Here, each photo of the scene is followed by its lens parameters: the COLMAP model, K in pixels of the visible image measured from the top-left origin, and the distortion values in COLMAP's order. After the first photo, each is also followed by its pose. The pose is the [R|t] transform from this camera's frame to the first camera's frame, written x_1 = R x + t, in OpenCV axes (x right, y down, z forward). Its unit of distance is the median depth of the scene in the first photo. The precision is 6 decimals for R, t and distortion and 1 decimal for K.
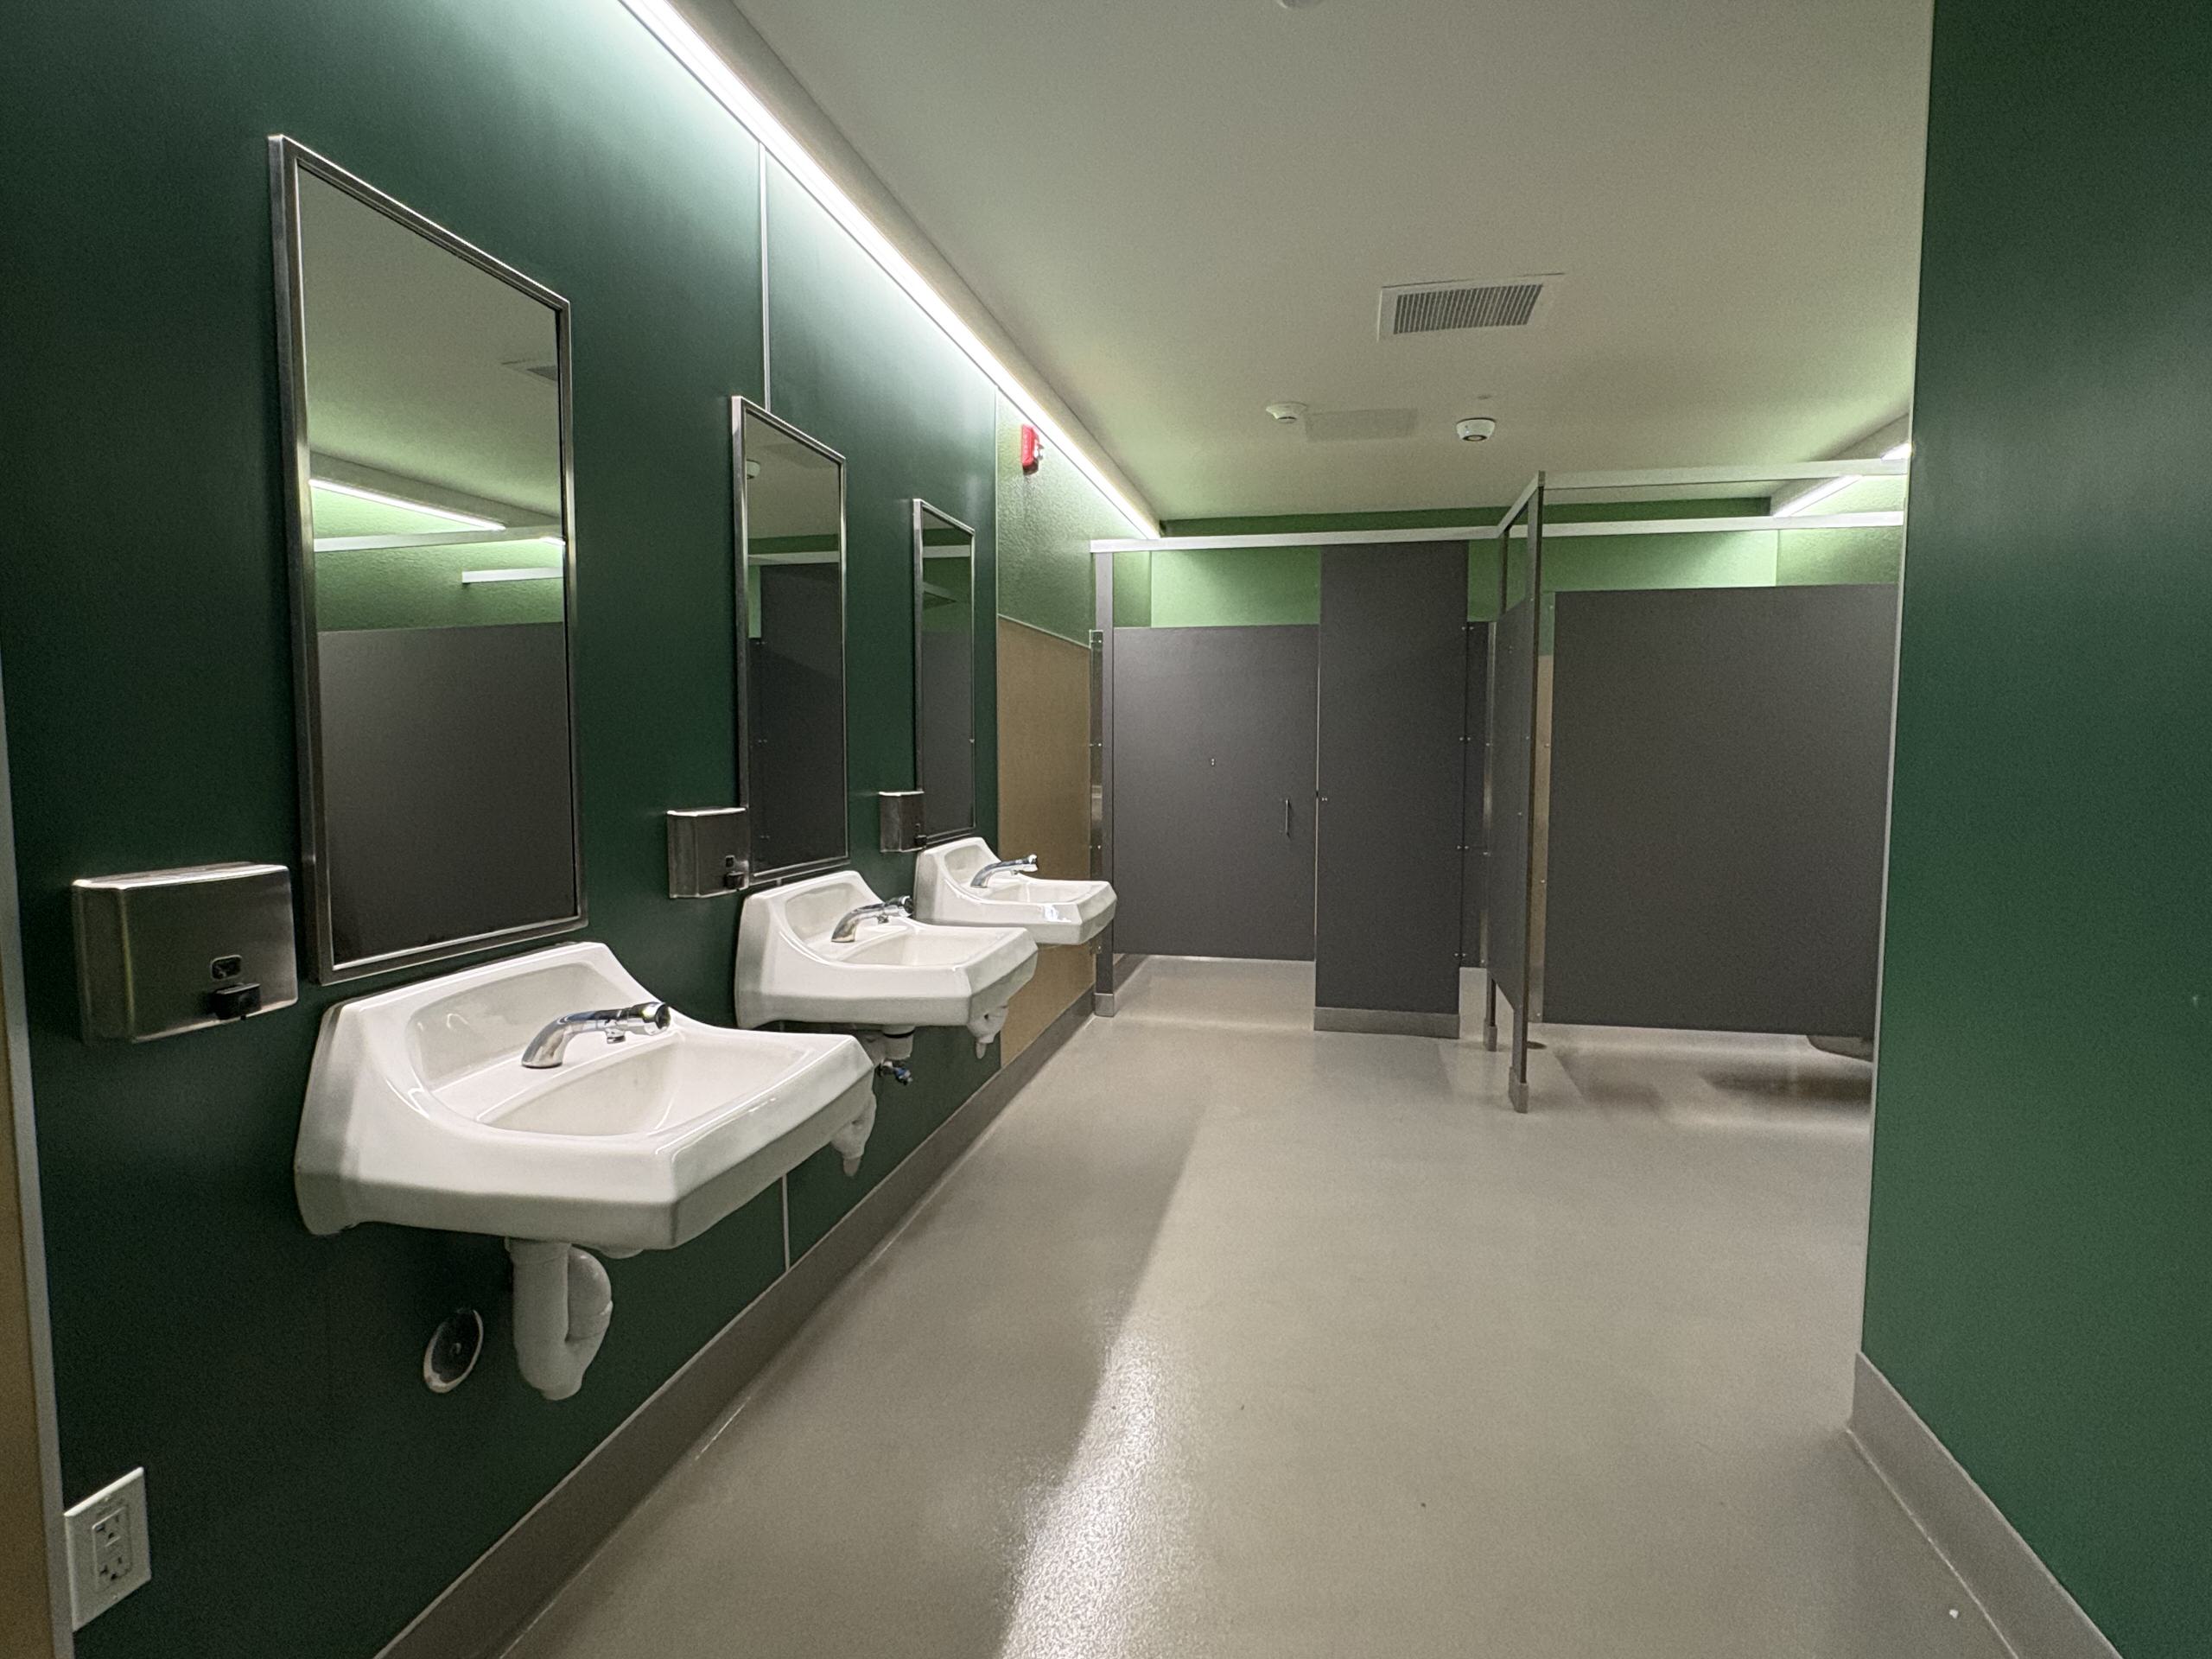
lens RADIAL K [[1145.3, 0, 1106.0], [0, 1145.3, 829.5], [0, 0, 1]] dist [-0.000419, -0.000042]
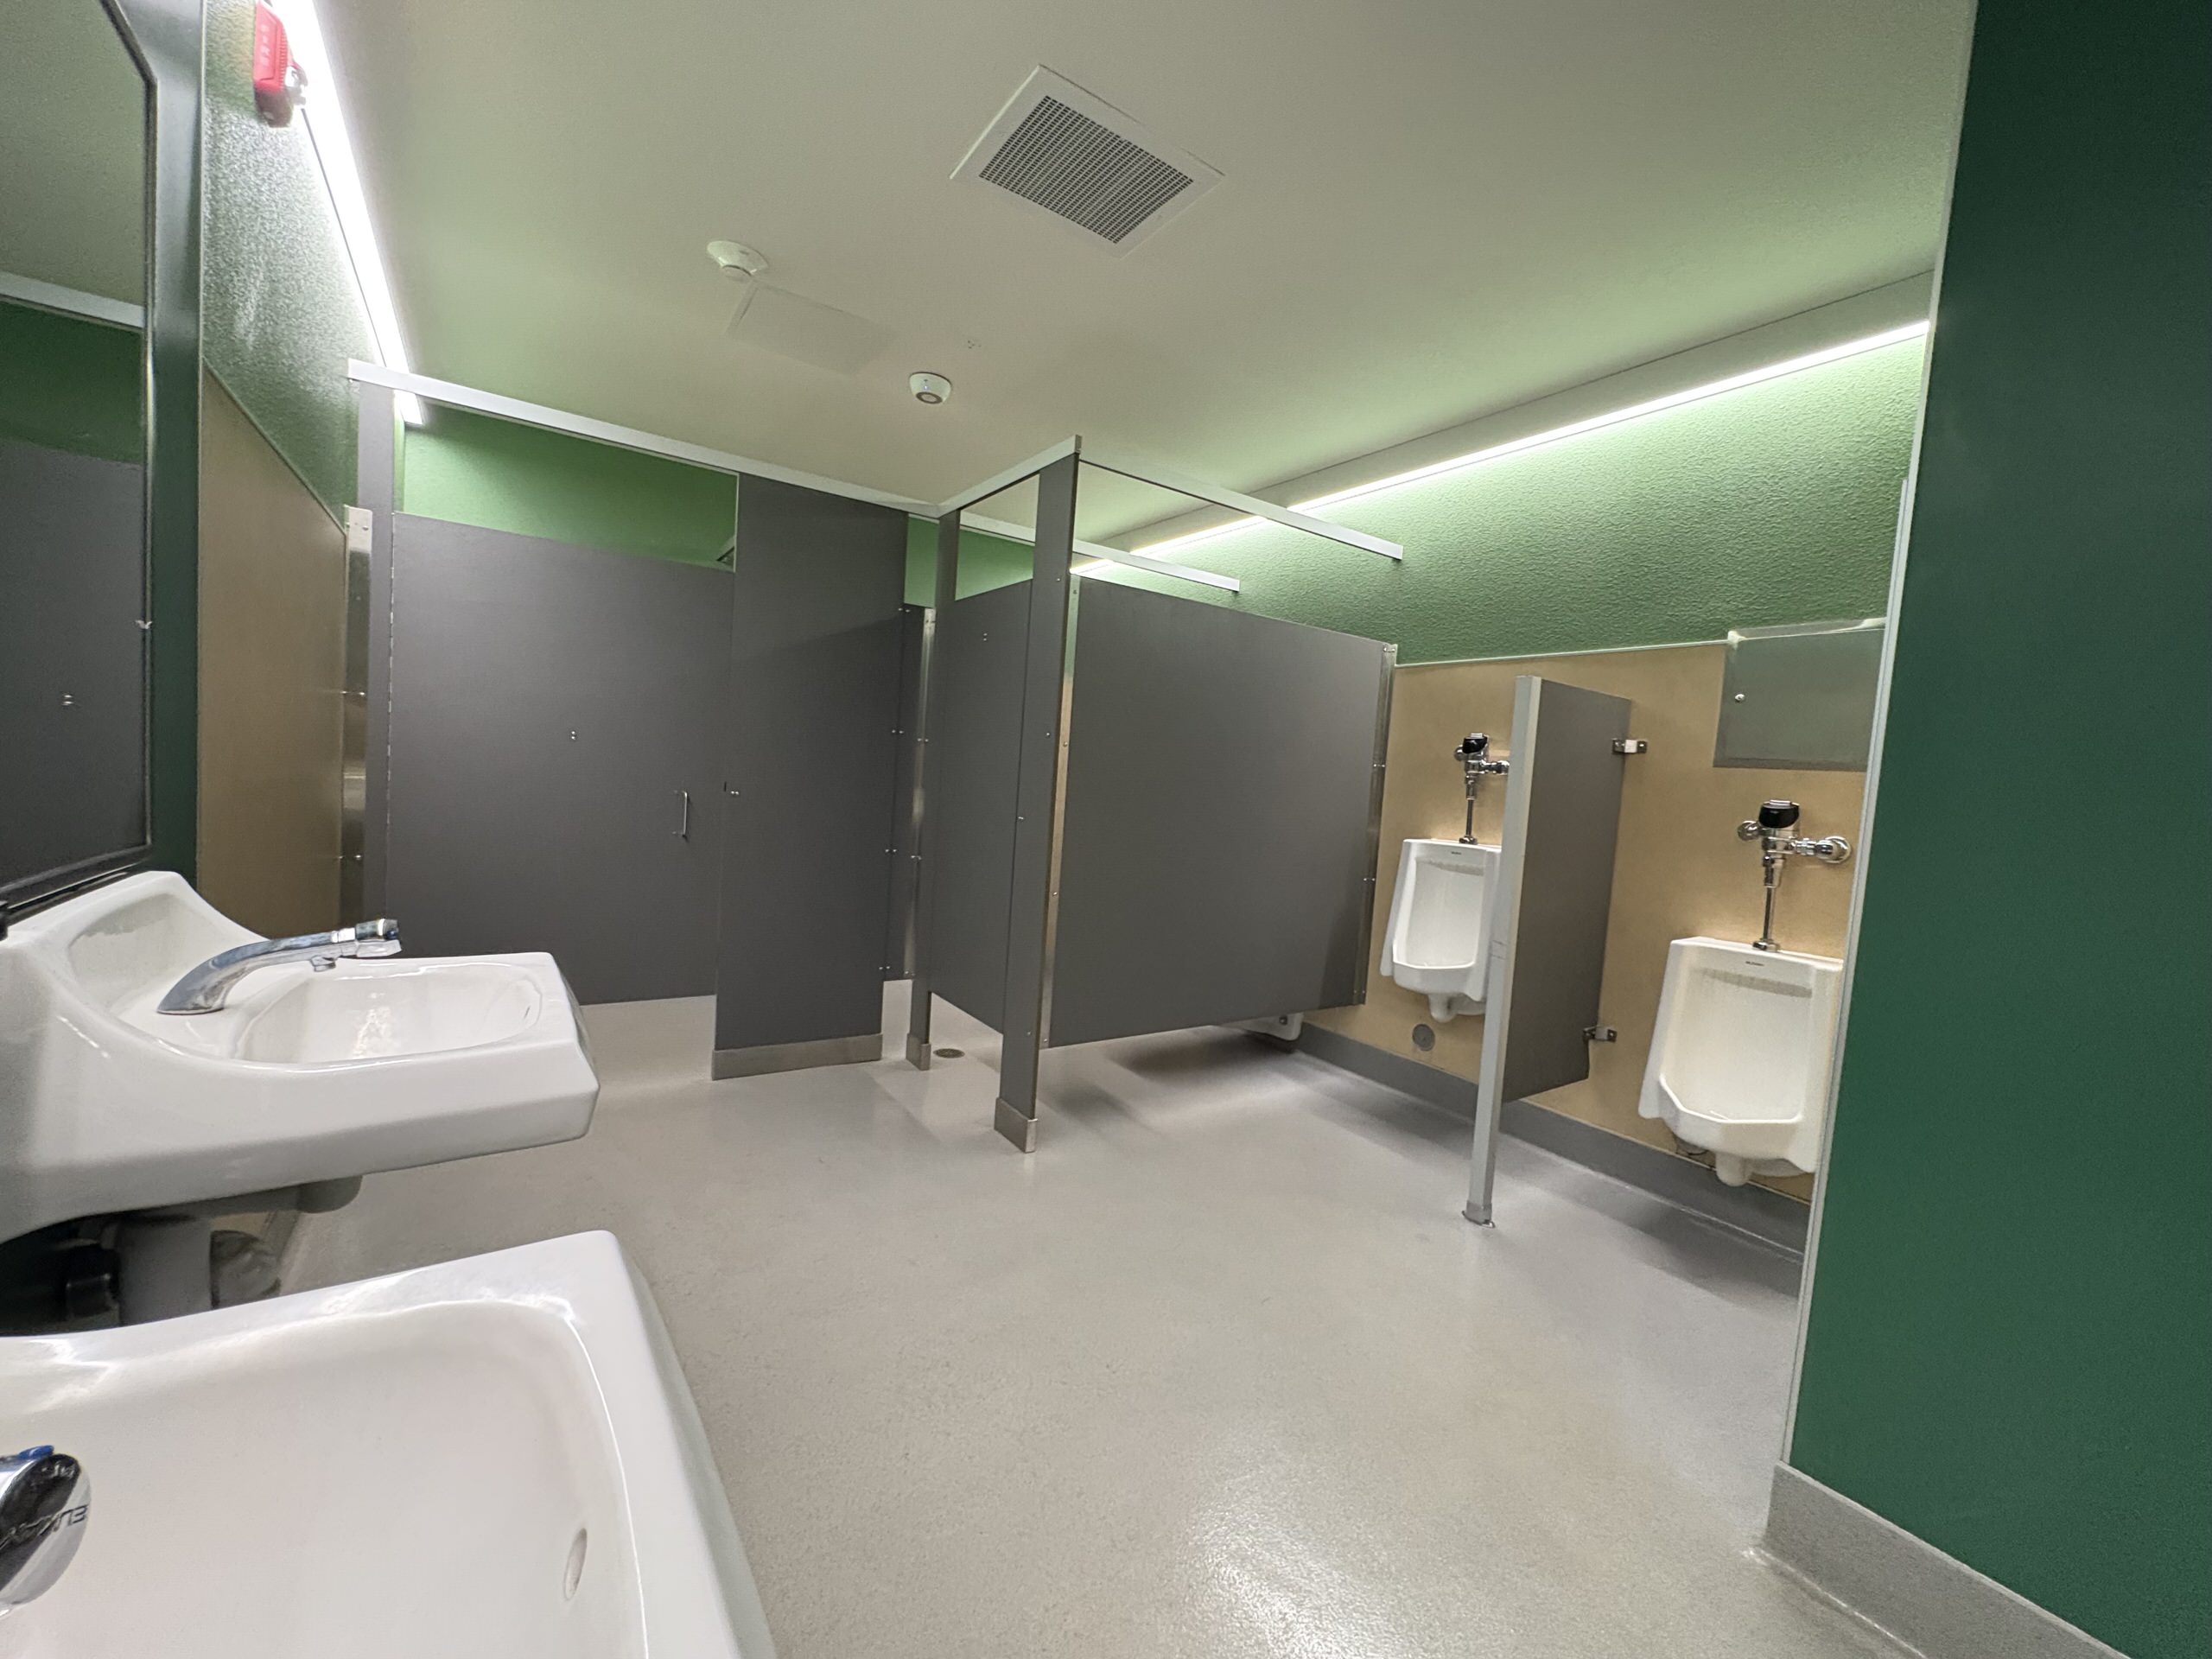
lens RADIAL K [[878.2, 0, 1106.0], [0, 878.2, 829.5], [0, 0, 1]] dist [0.000840, -0.000008]
pose [[0.687306, 0.000108, 0.726368, -0.078798], [-0.013414, 0.999831, 0.012544, -0.012294], [-0.726244, -0.018365, 0.687191, 0.398847]]
